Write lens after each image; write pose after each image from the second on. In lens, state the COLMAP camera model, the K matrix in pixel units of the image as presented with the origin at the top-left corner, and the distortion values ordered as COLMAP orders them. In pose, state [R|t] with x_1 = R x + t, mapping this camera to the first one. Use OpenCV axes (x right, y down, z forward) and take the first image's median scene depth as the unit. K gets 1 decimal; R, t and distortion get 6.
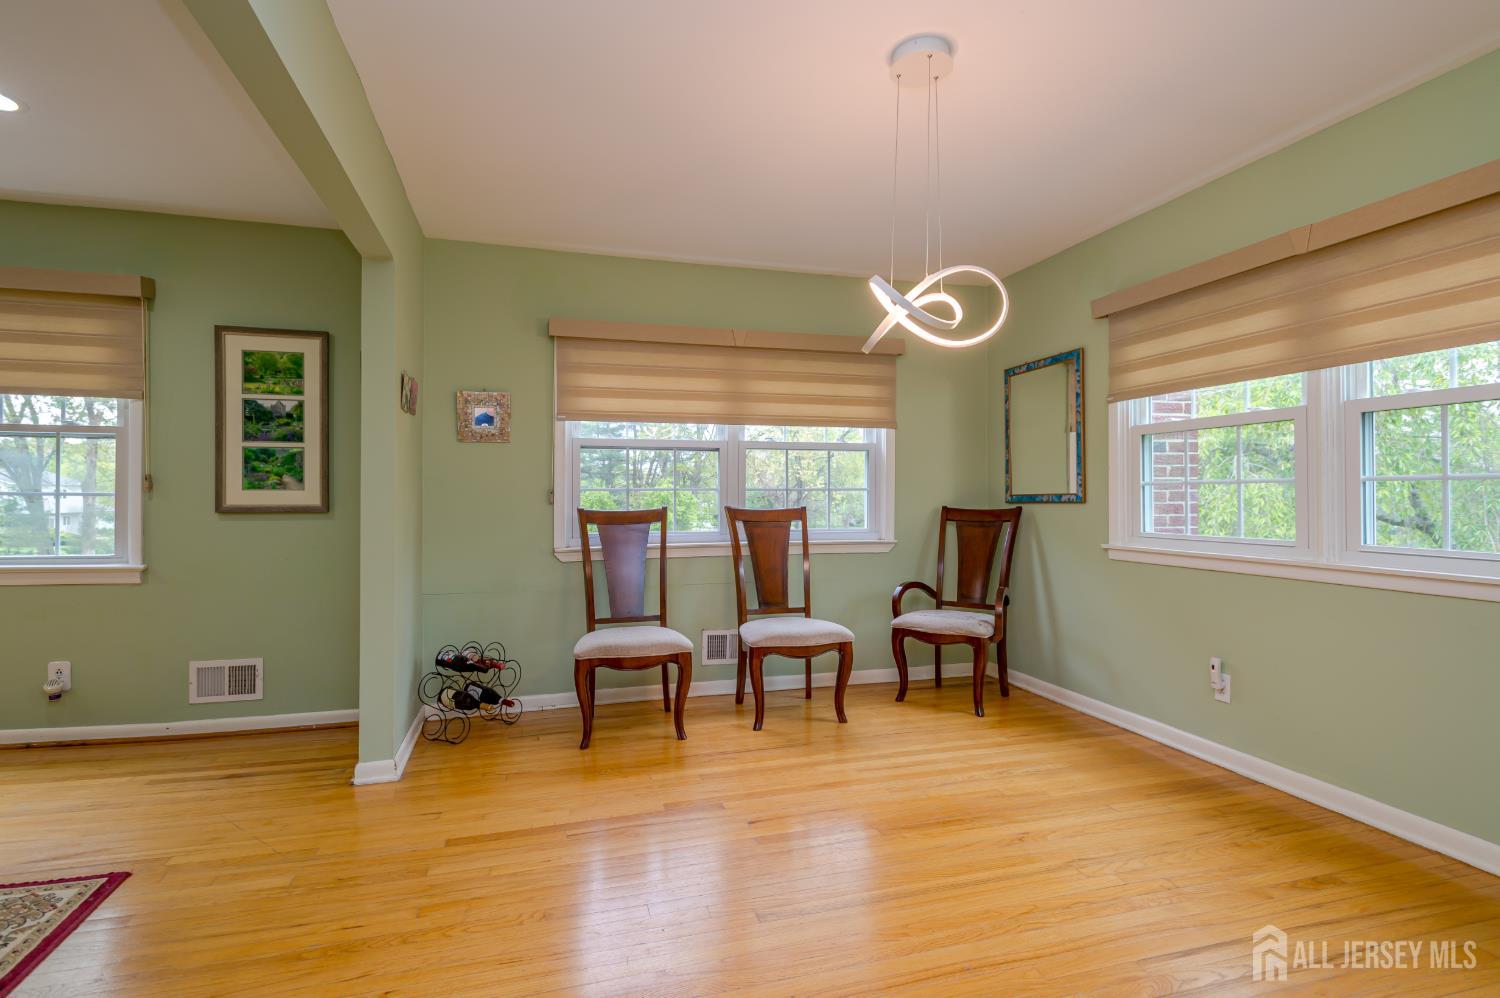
lens RADIAL K [[734.5, 0, 746.9], [0, 734.5, 492.0], [0, 0, 1]] dist [0.000566, -0.000285]
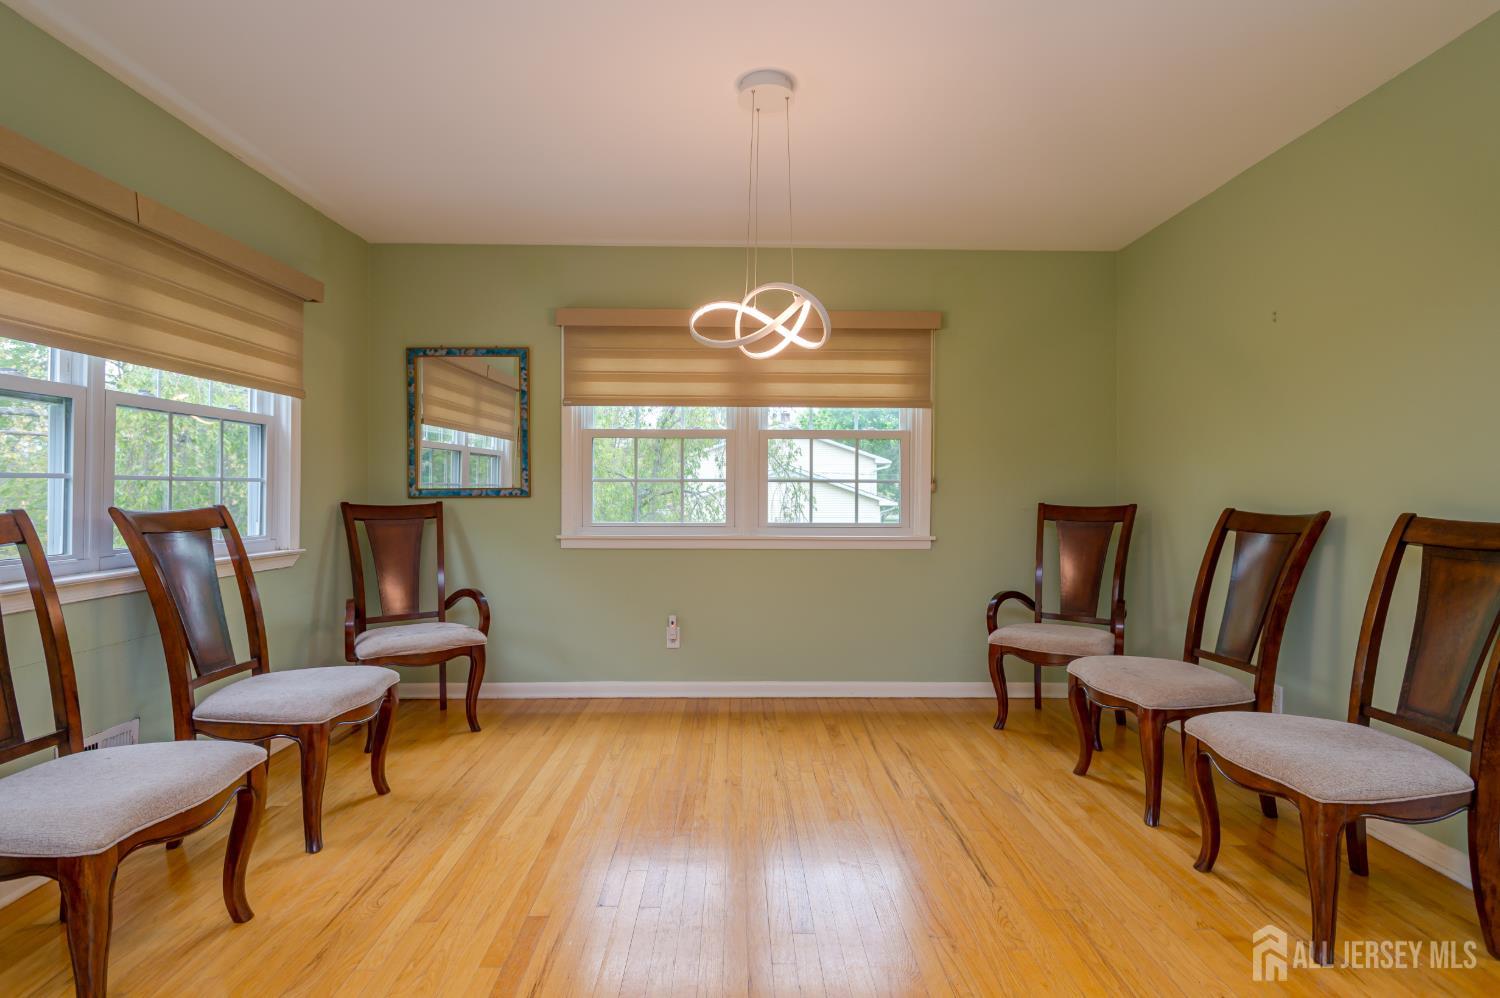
lens RADIAL K [[744.1, 0, 753.4], [0, 744.1, 492.5], [0, 0, 1]] dist [-0.001884, -0.000567]
pose [[0.255868, 0.000394, 0.966712, -0.512932], [-0.008211, 0.999965, 0.001766, 0.004162], [-0.966677, -0.008390, 0.255862, 0.454768]]
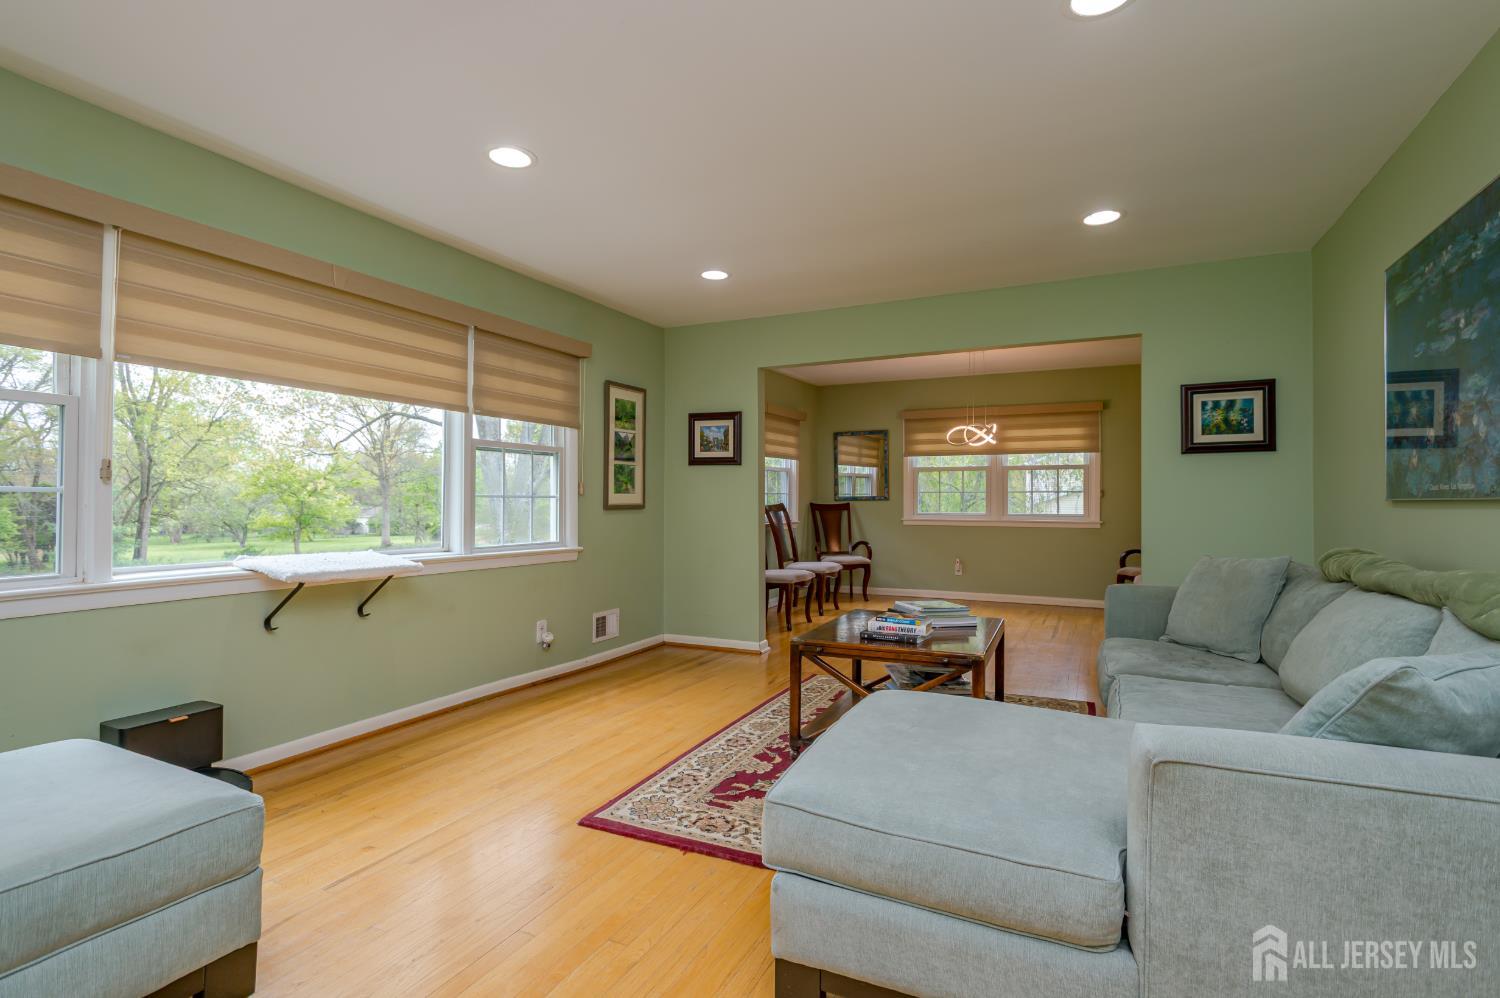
lens RADIAL K [[734.5, 0, 746.9], [0, 734.5, 492.0], [0, 0, 1]] dist [0.000566, -0.000285]
pose [[0.669877, 0.004279, 0.742460, -1.569842], [-0.004110, 0.999989, -0.002056, -0.003964], [-0.742461, -0.001674, 0.669888, -0.173438]]
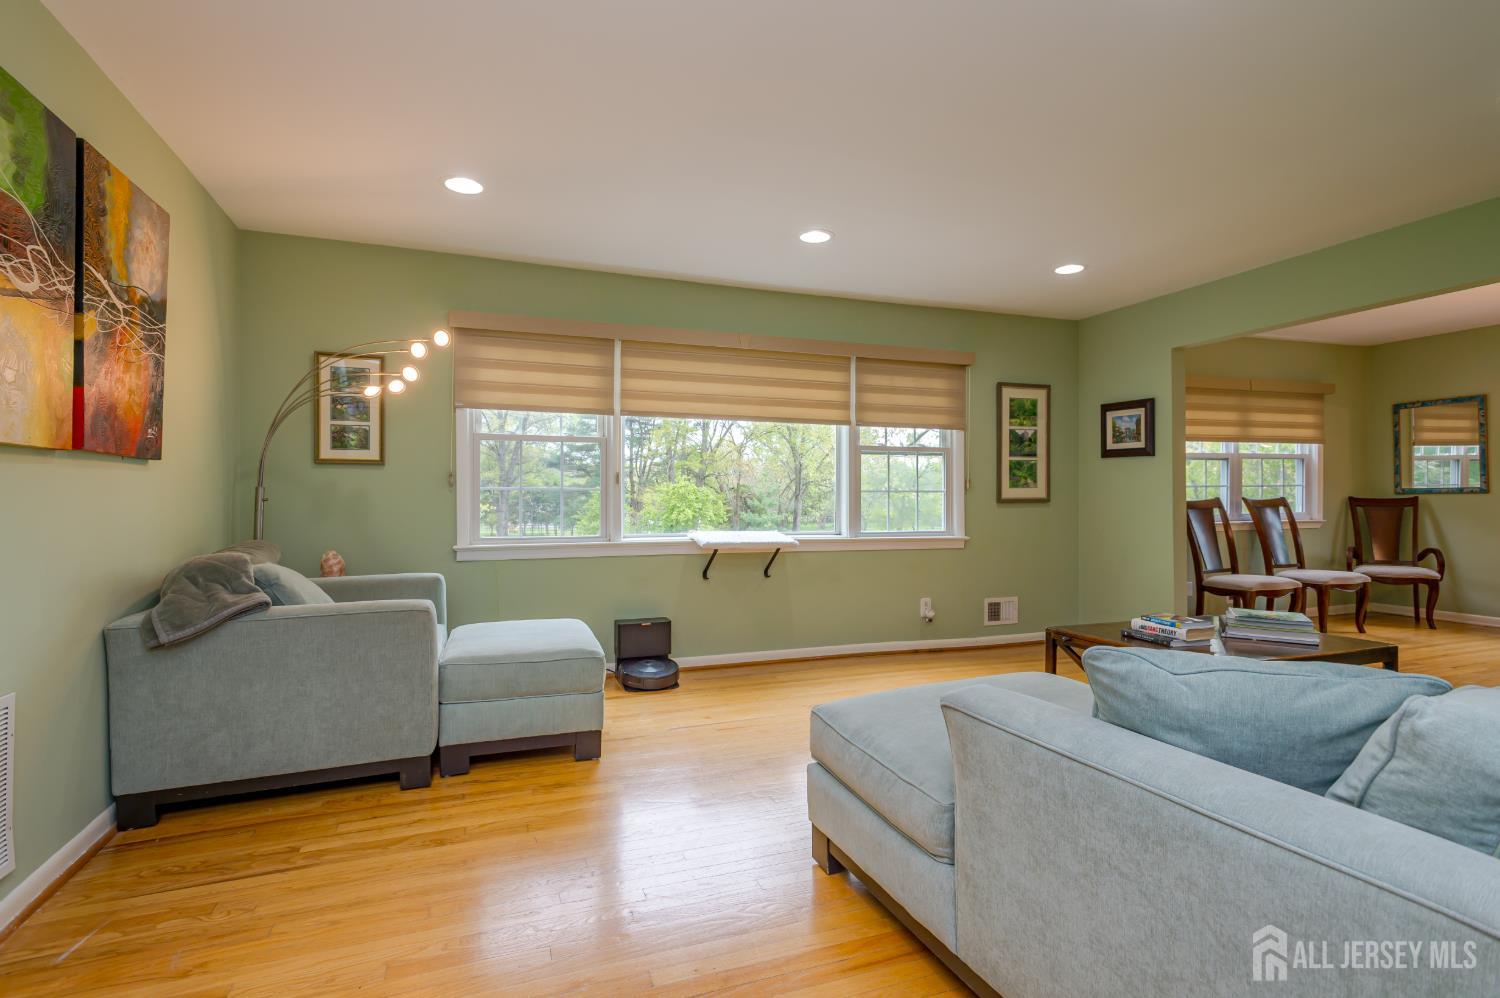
lens RADIAL K [[734.5, 0, 746.9], [0, 734.5, 492.0], [0, 0, 1]] dist [0.000566, -0.000285]
pose [[0.997889, -0.006184, 0.064648, -1.318138], [0.005933, 0.999974, 0.004080, -0.003950], [-0.064672, -0.003688, 0.997900, -0.503348]]
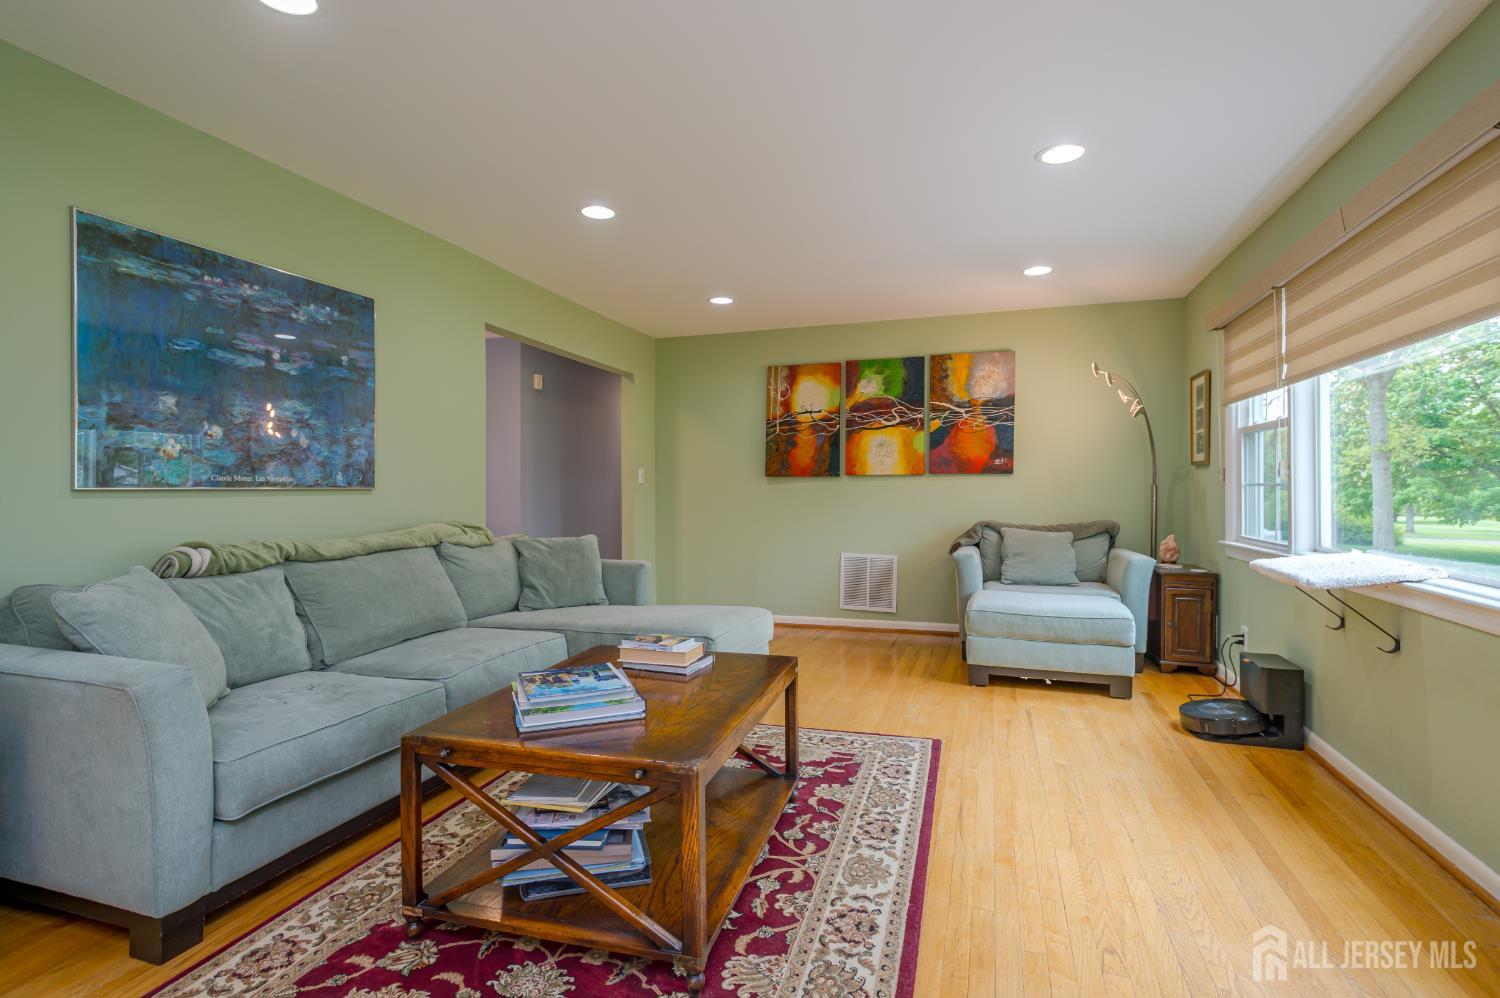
lens RADIAL K [[734.5, 0, 746.9], [0, 734.5, 492.0], [0, 0, 1]] dist [0.000566, -0.000285]
pose [[-0.569242, -0.004147, -0.822160, -0.282262], [0.002369, 0.999975, -0.006684, 0.009277], [0.822167, -0.005753, -0.569217, 0.729130]]
